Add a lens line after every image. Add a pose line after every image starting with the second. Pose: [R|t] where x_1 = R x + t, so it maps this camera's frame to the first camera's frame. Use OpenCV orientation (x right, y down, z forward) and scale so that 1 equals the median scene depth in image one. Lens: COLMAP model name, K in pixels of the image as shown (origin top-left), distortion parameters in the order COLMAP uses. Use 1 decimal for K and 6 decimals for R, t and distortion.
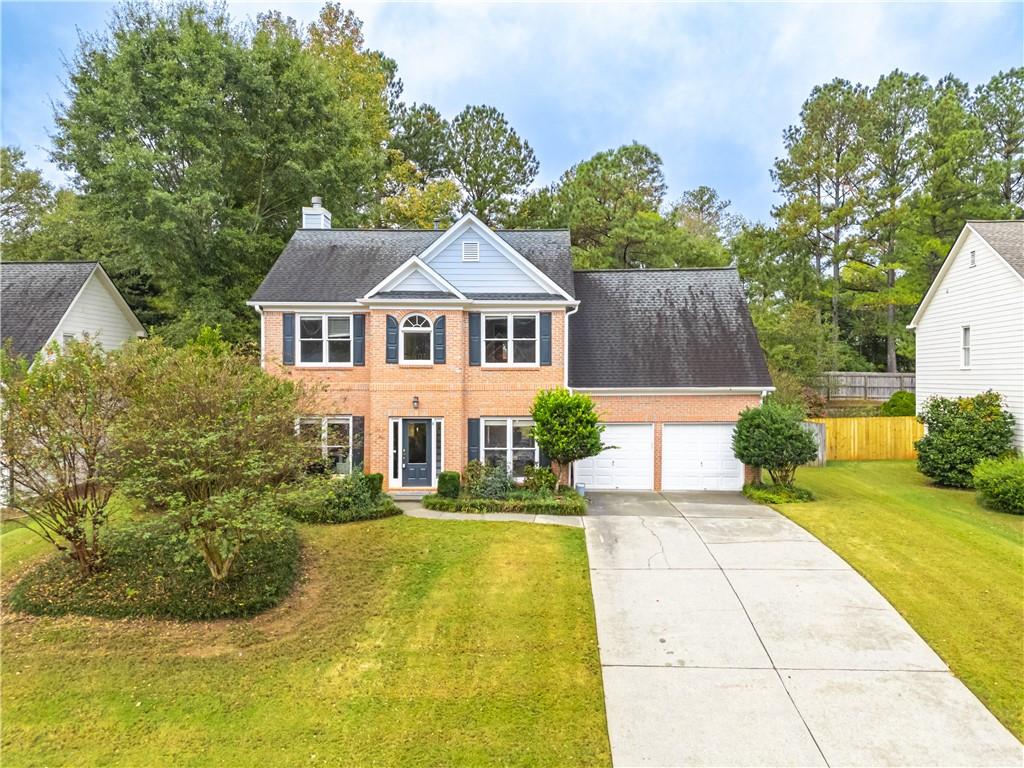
lens RADIAL K [[766.3, 0, 515.0], [0, 766.3, 389.5], [0, 0, 1]] dist [0.061706, -0.032728]
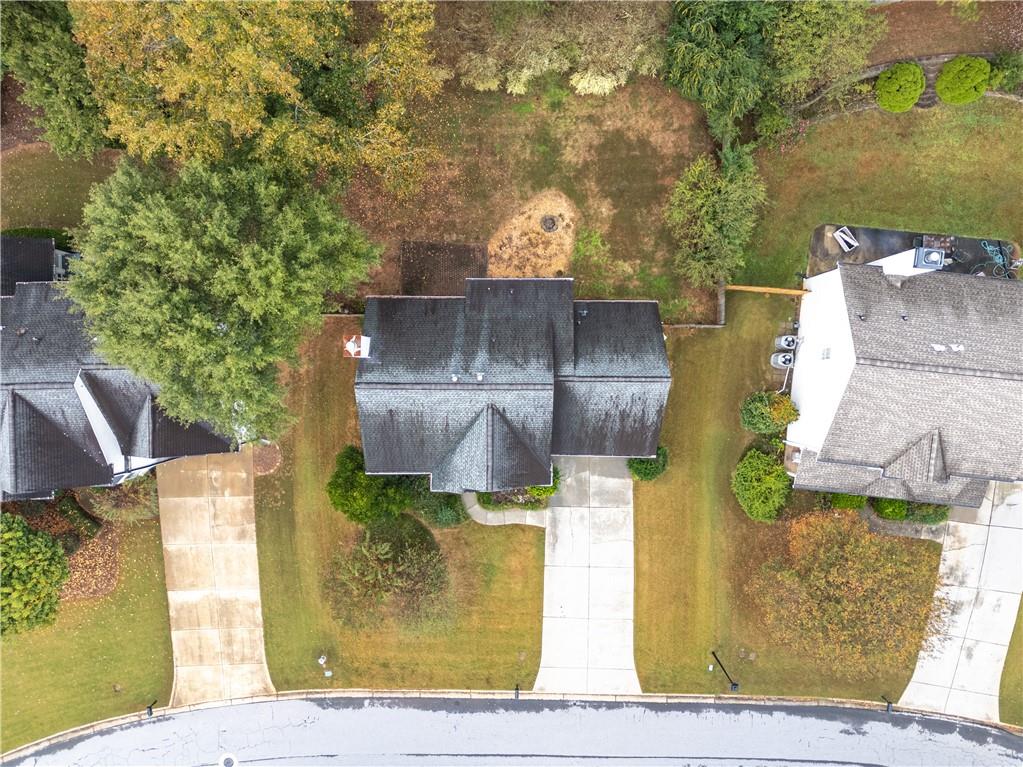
lens RADIAL K [[765.6, 0, 515.3], [0, 765.6, 380.9], [0, 0, 1]] dist [0.061706, -0.032728]
pose [[0.999770, -0.021469, -0.000108, 0.001529], [0.000098, -0.000490, 1.000000, -1.876311], [-0.021469, -0.999769, -0.000488, 1.202973]]
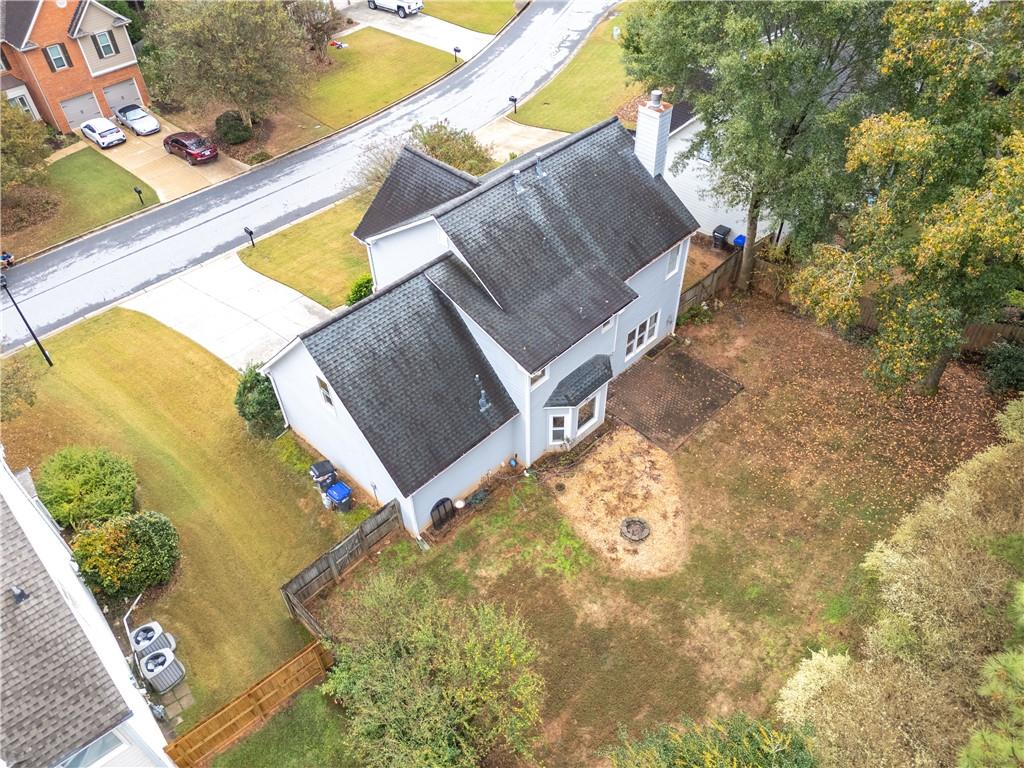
lens RADIAL K [[766.3, 0, 515.3], [0, 766.3, 383.5], [0, 0, 1]] dist [0.061706, -0.032728]
pose [[-0.677575, 0.522293, -0.517786, 0.718512], [0.013163, 0.712535, 0.701513, -0.868671], [0.735336, 0.468512, -0.489671, 1.947145]]
